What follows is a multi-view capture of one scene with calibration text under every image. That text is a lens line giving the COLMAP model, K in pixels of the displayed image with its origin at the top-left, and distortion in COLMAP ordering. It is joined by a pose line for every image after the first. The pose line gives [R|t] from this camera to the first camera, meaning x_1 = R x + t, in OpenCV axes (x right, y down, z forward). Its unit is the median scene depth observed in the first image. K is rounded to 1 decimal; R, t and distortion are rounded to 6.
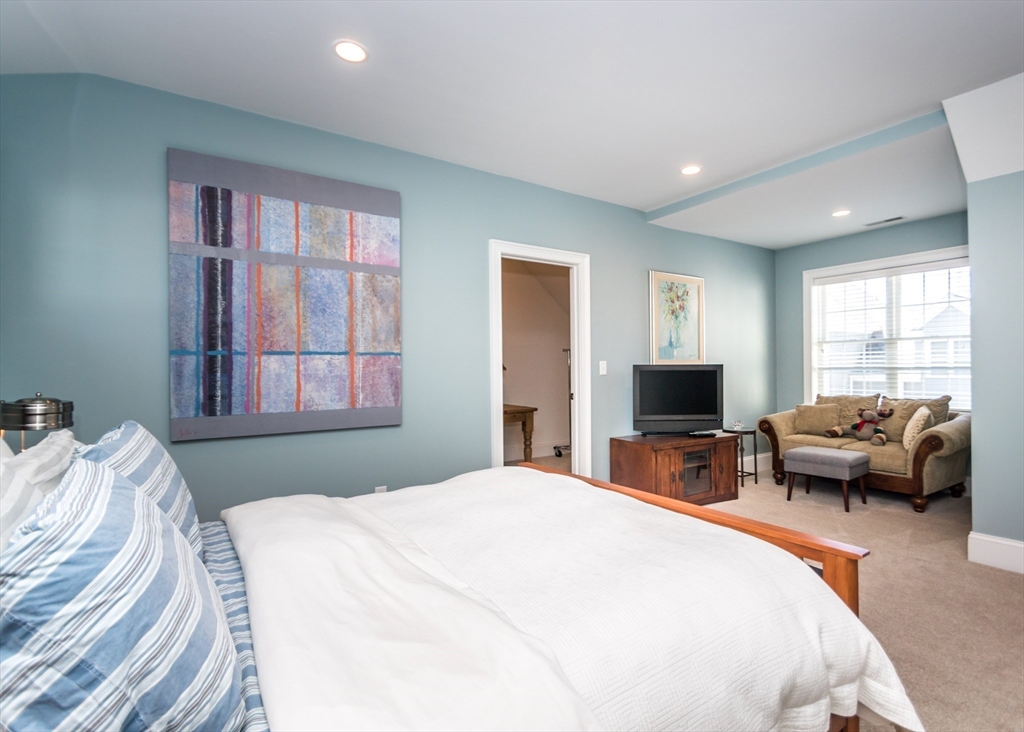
lens RADIAL K [[498.1, 0, 515.9], [0, 498.1, 356.6], [0, 0, 1]] dist [-0.002415, -0.000536]
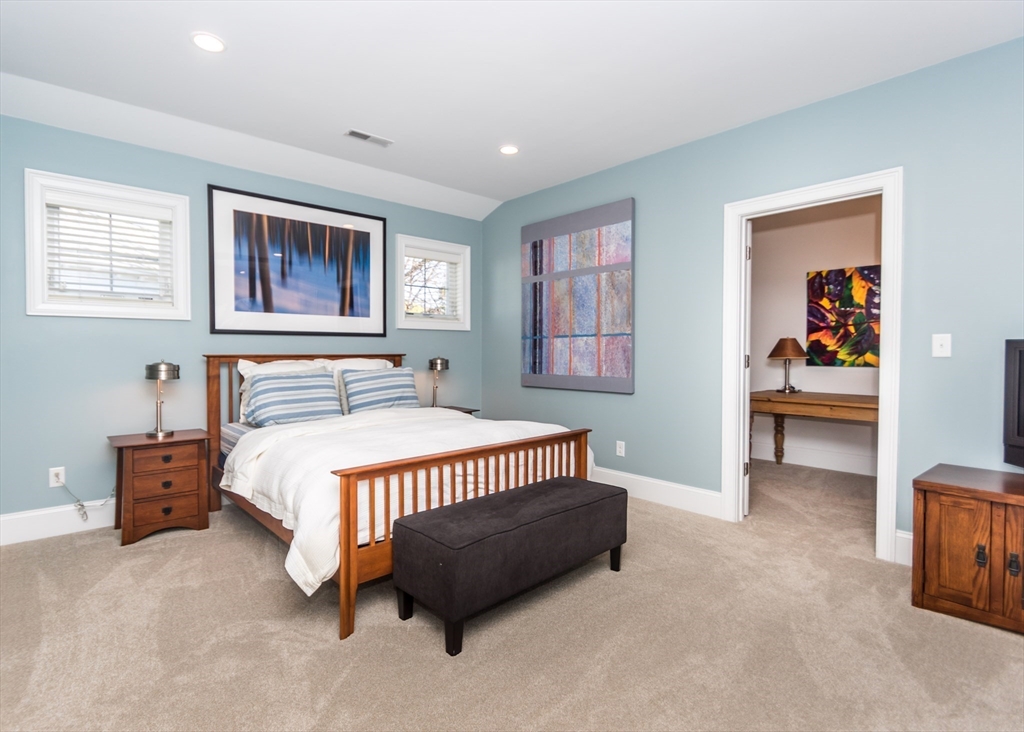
lens RADIAL K [[498.1, 0, 515.9], [0, 498.1, 356.6], [0, 0, 1]] dist [-0.002415, -0.000536]
pose [[0.162189, 0.013660, -0.986665, 0.970514], [0.014926, 0.999756, 0.016295, 0.026562], [0.986647, -0.017369, 0.161945, 0.577262]]
